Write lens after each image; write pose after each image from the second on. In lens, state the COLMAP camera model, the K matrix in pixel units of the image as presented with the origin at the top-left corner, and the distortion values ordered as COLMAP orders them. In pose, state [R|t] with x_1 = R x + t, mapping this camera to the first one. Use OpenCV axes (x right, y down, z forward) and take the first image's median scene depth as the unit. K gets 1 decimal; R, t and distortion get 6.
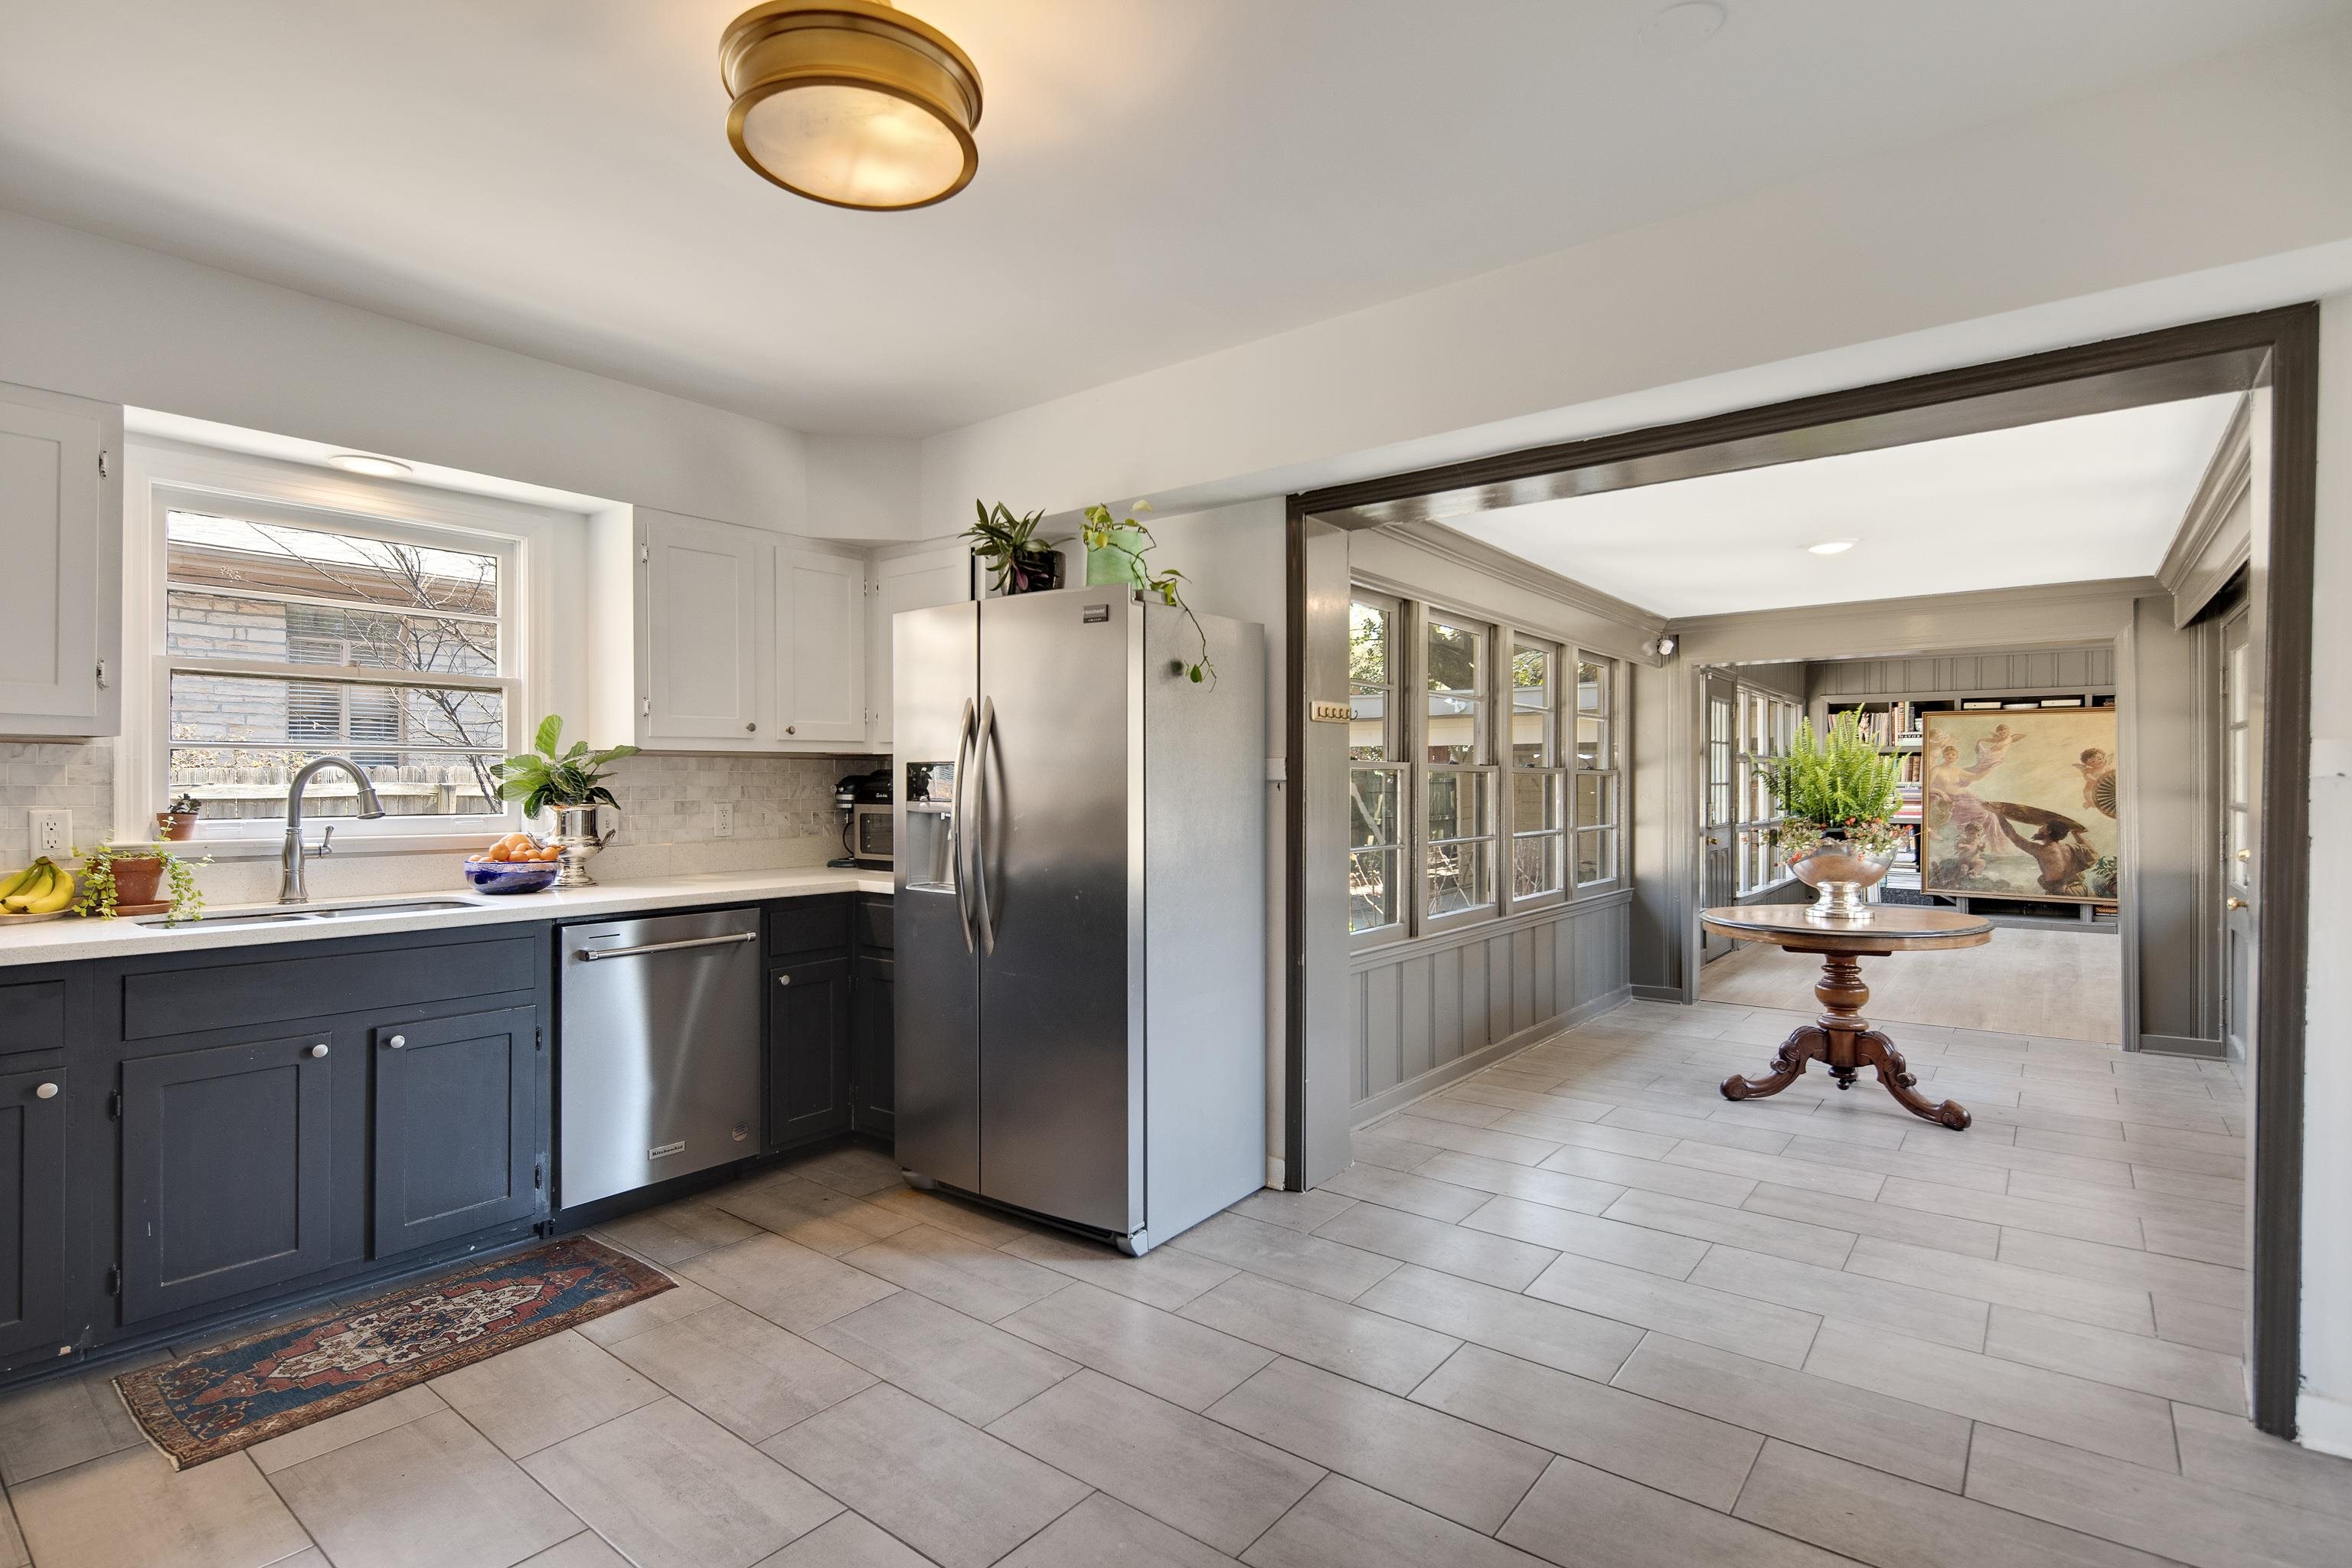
lens RADIAL K [[1127.5, 0, 1182.4], [0, 1127.5, 749.3], [0, 0, 1]] dist [0.000146, -0.000976]
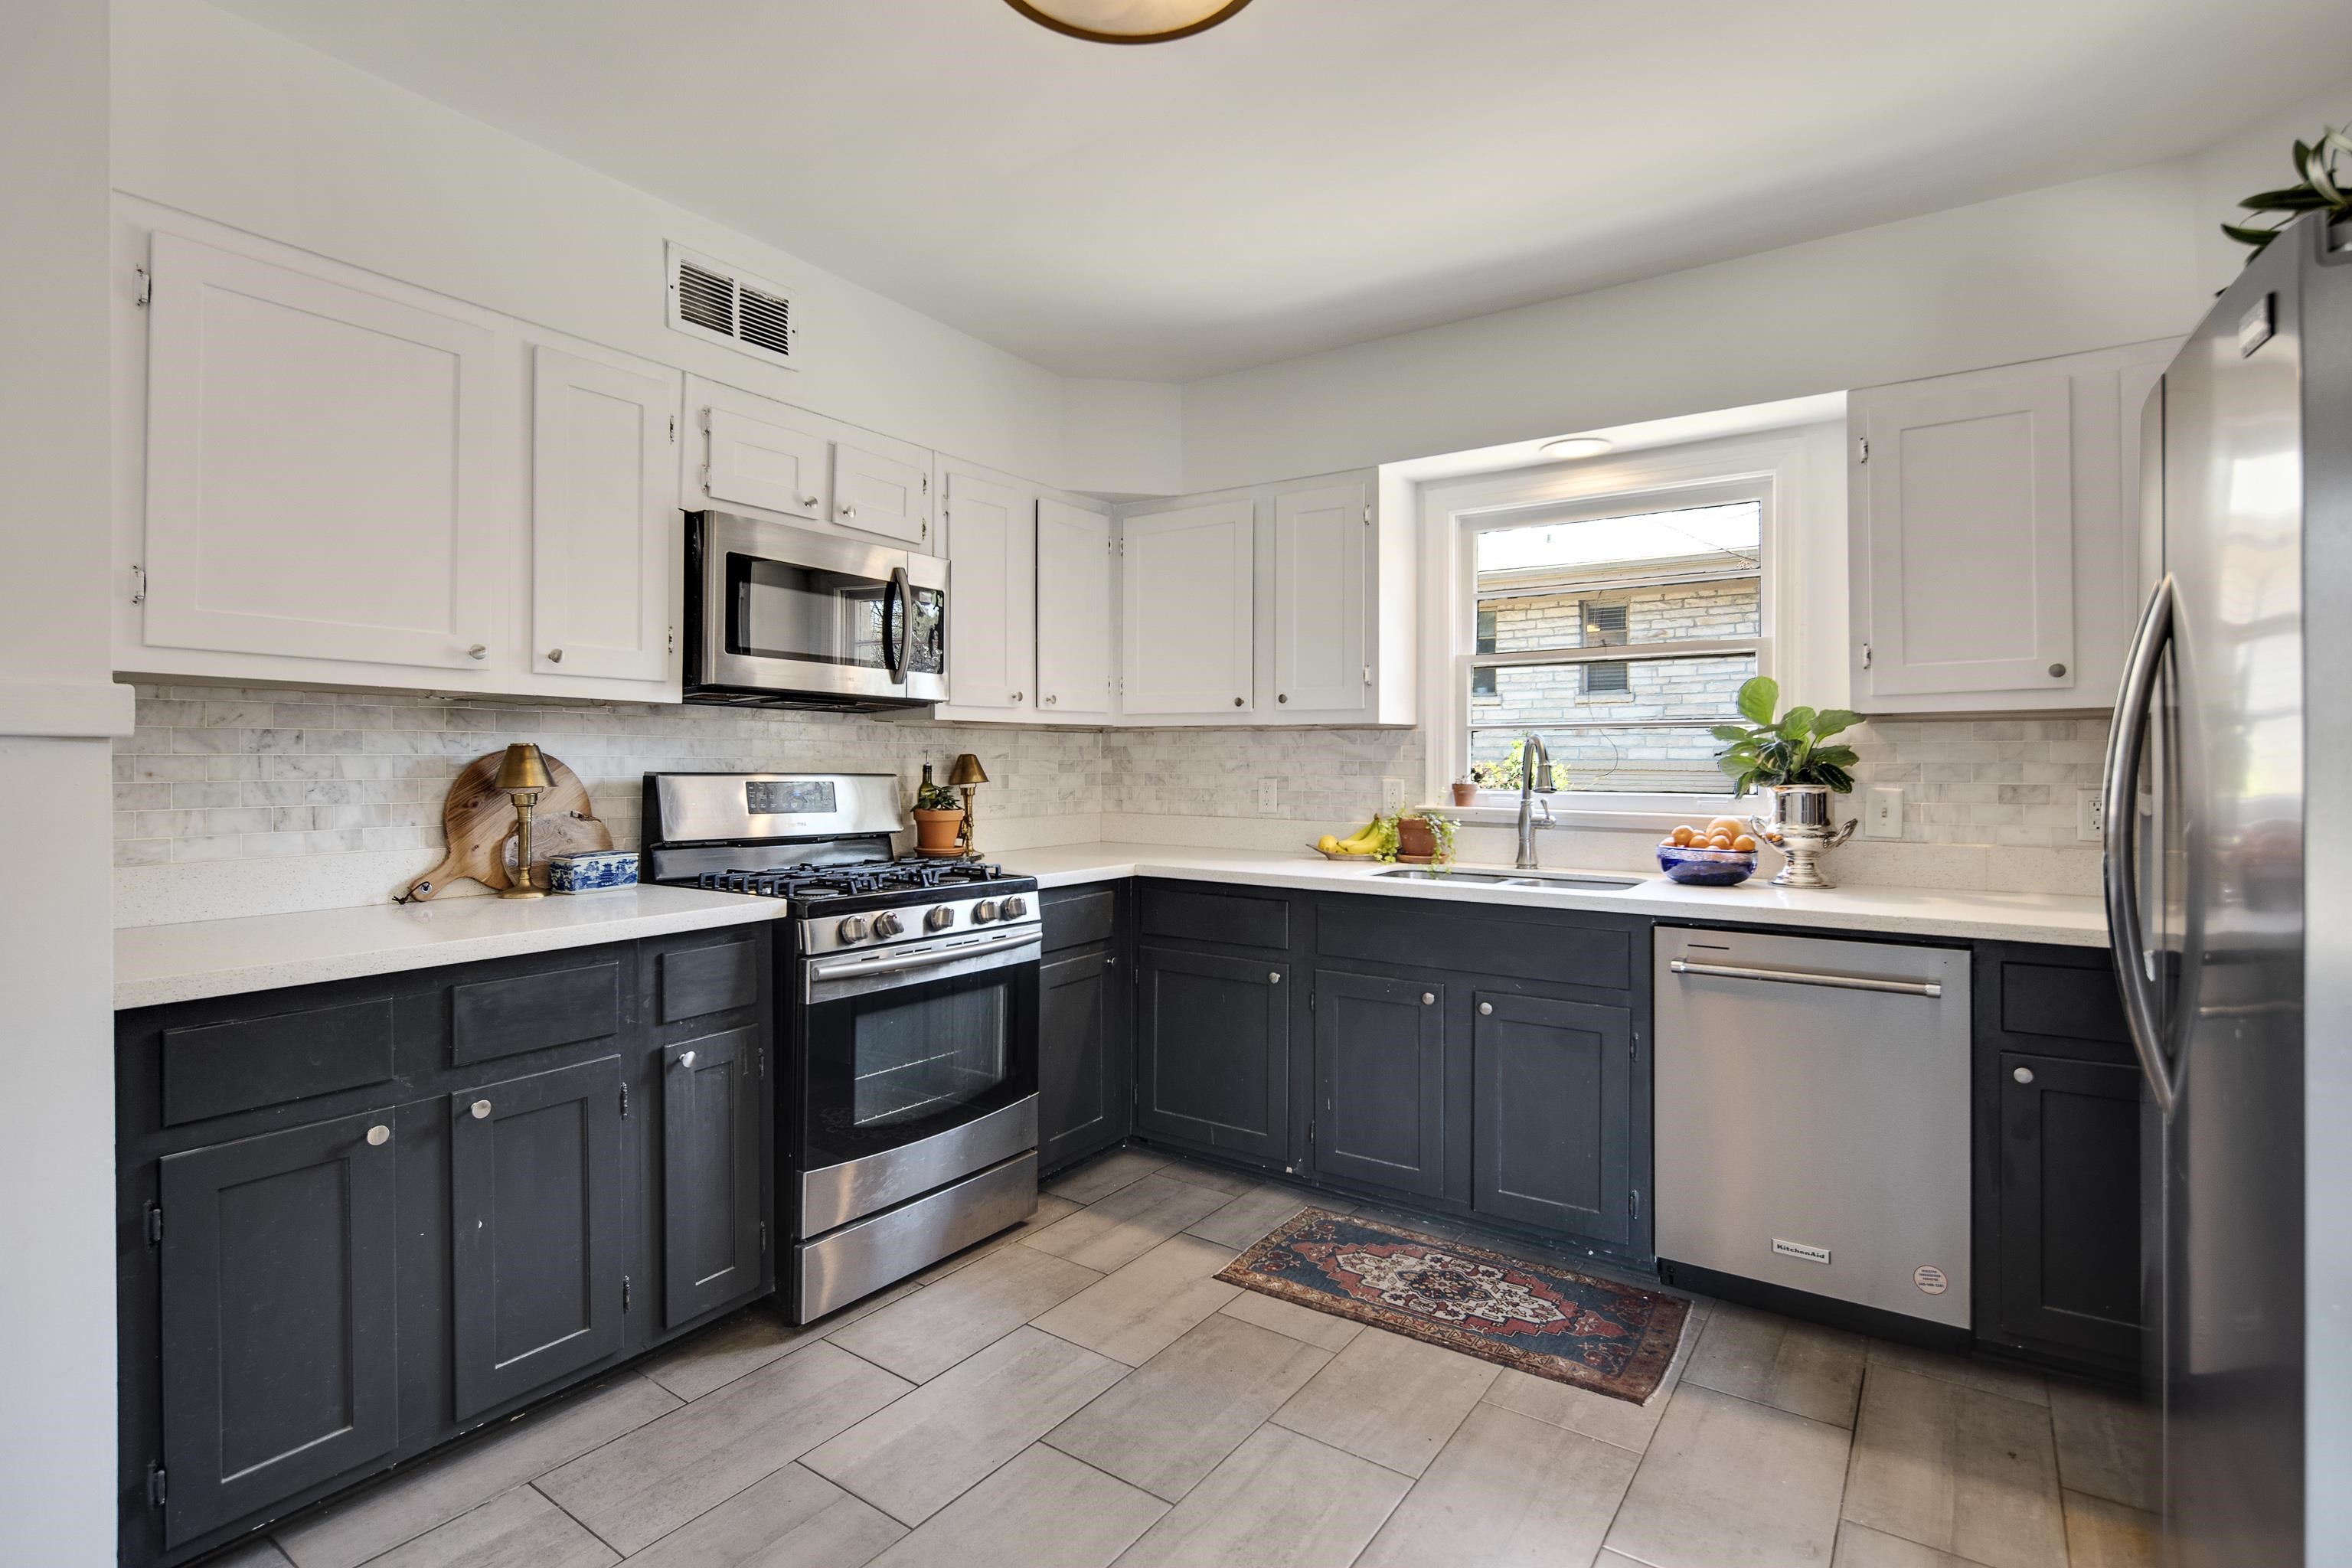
lens RADIAL K [[1138.7, 0, 1143.6], [0, 1138.7, 744.2], [0, 0, 1]] dist [0.001228, -0.001269]
pose [[0.044943, -0.014051, -0.998891, 0.313369], [0.028549, 0.999511, -0.012775, 0.020252], [0.998582, -0.027943, 0.045323, 0.606733]]
